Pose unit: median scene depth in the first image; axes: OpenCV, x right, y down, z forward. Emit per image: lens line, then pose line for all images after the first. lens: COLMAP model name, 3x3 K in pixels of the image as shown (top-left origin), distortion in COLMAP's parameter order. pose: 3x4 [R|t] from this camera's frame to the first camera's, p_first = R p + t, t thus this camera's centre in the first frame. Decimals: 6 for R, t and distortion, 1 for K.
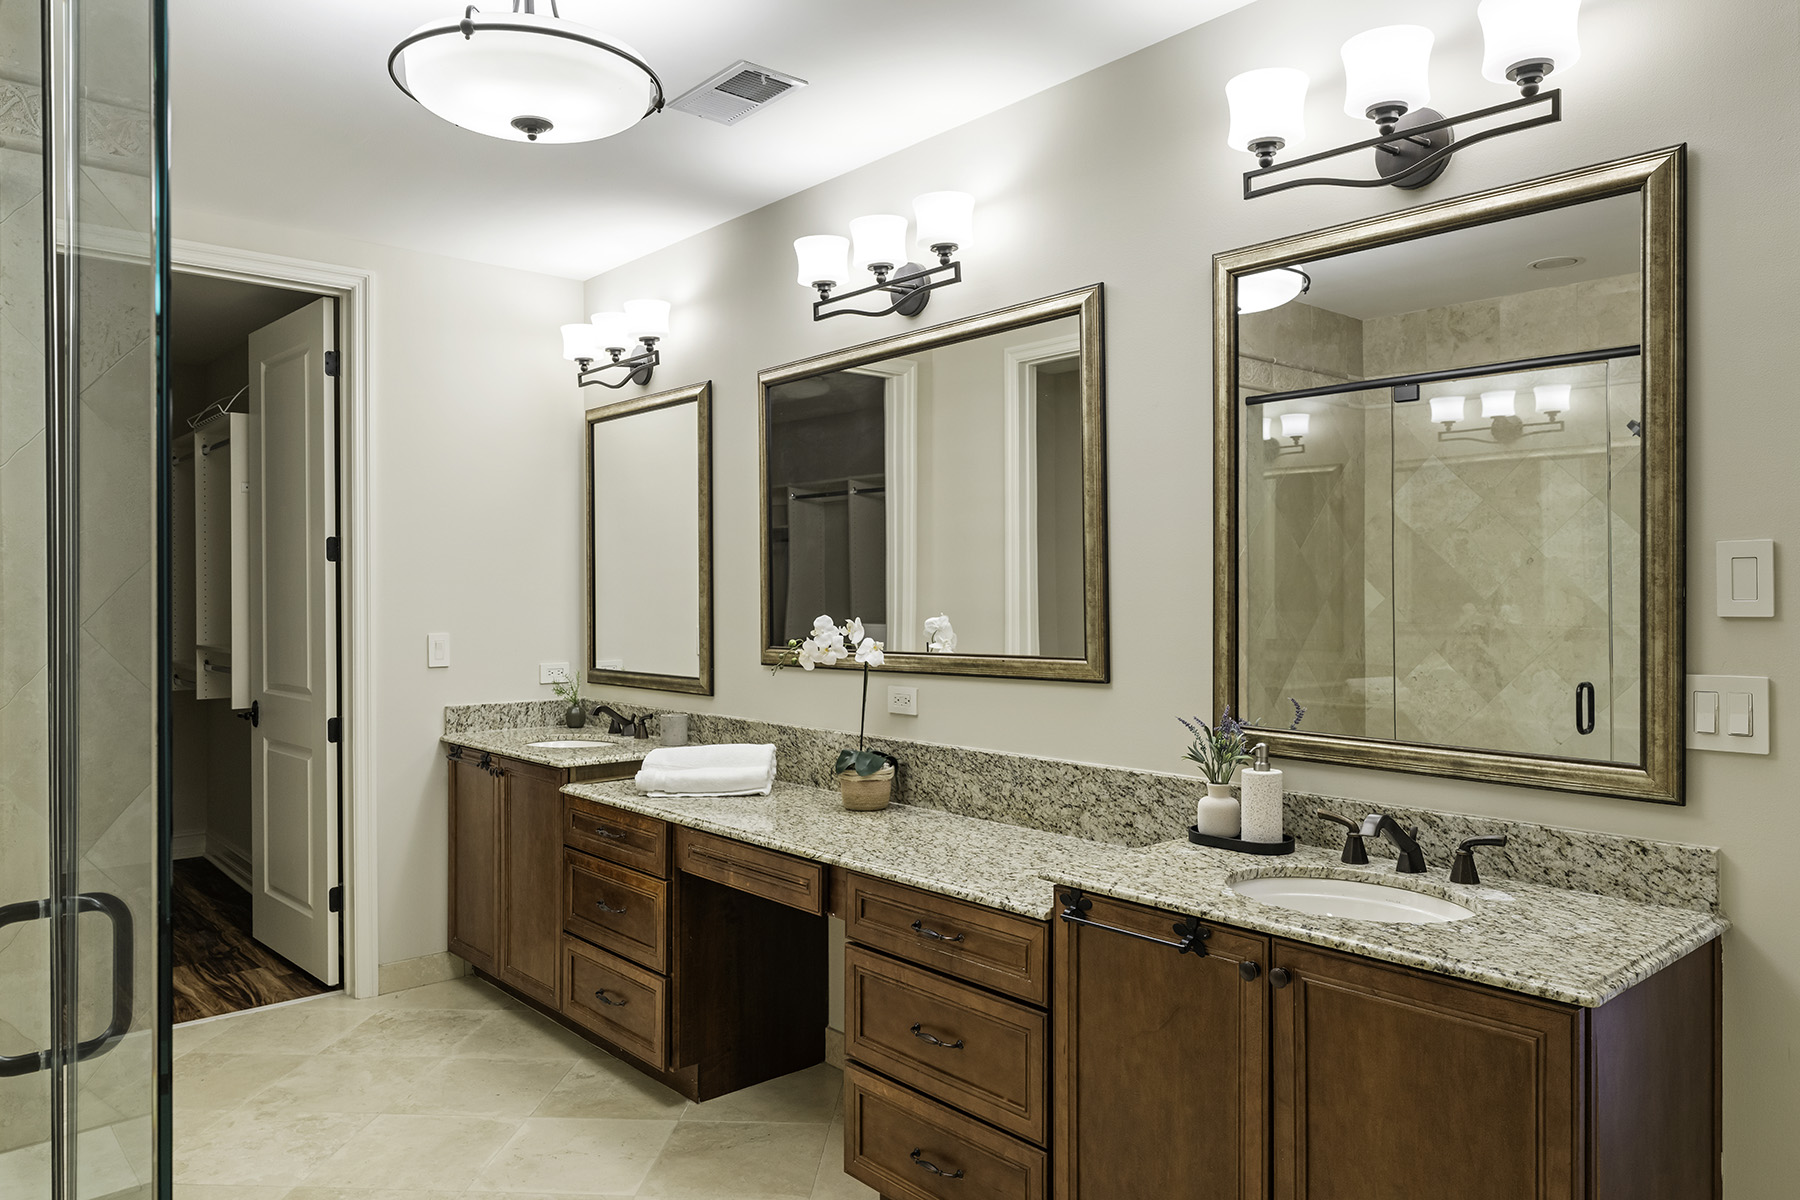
lens RADIAL K [[1207.7, 0, 898.4], [0, 1207.7, 597.1], [0, 0, 1]] dist [0.000484, 0.000208]
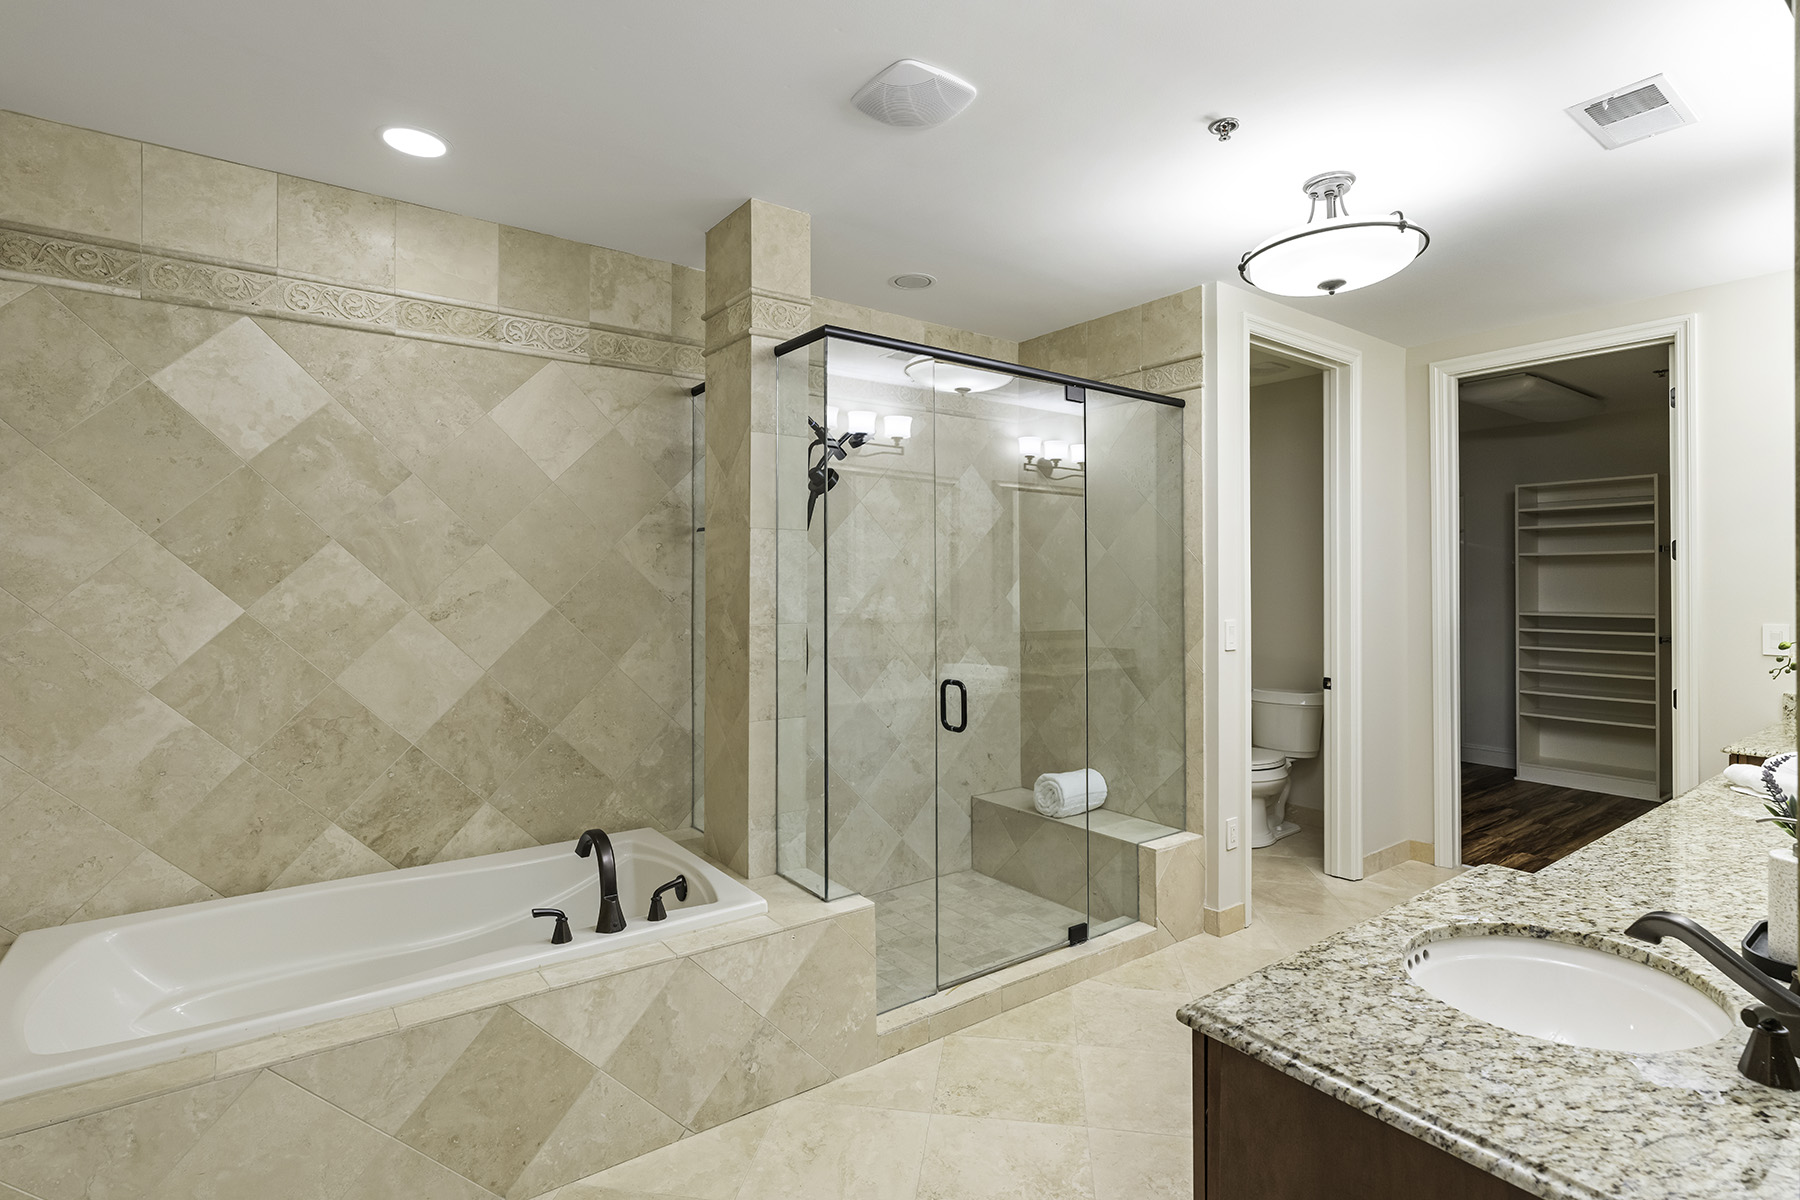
lens RADIAL K [[866.1, 0, 899.0], [0, 866.1, 587.9], [0, 0, 1]] dist [-0.015254, 0.004008]
pose [[-0.093574, 0.008749, -0.995574, 1.095435], [-0.001998, 0.999958, 0.008976, -0.014550], [0.995610, 0.002829, -0.093552, 0.710852]]
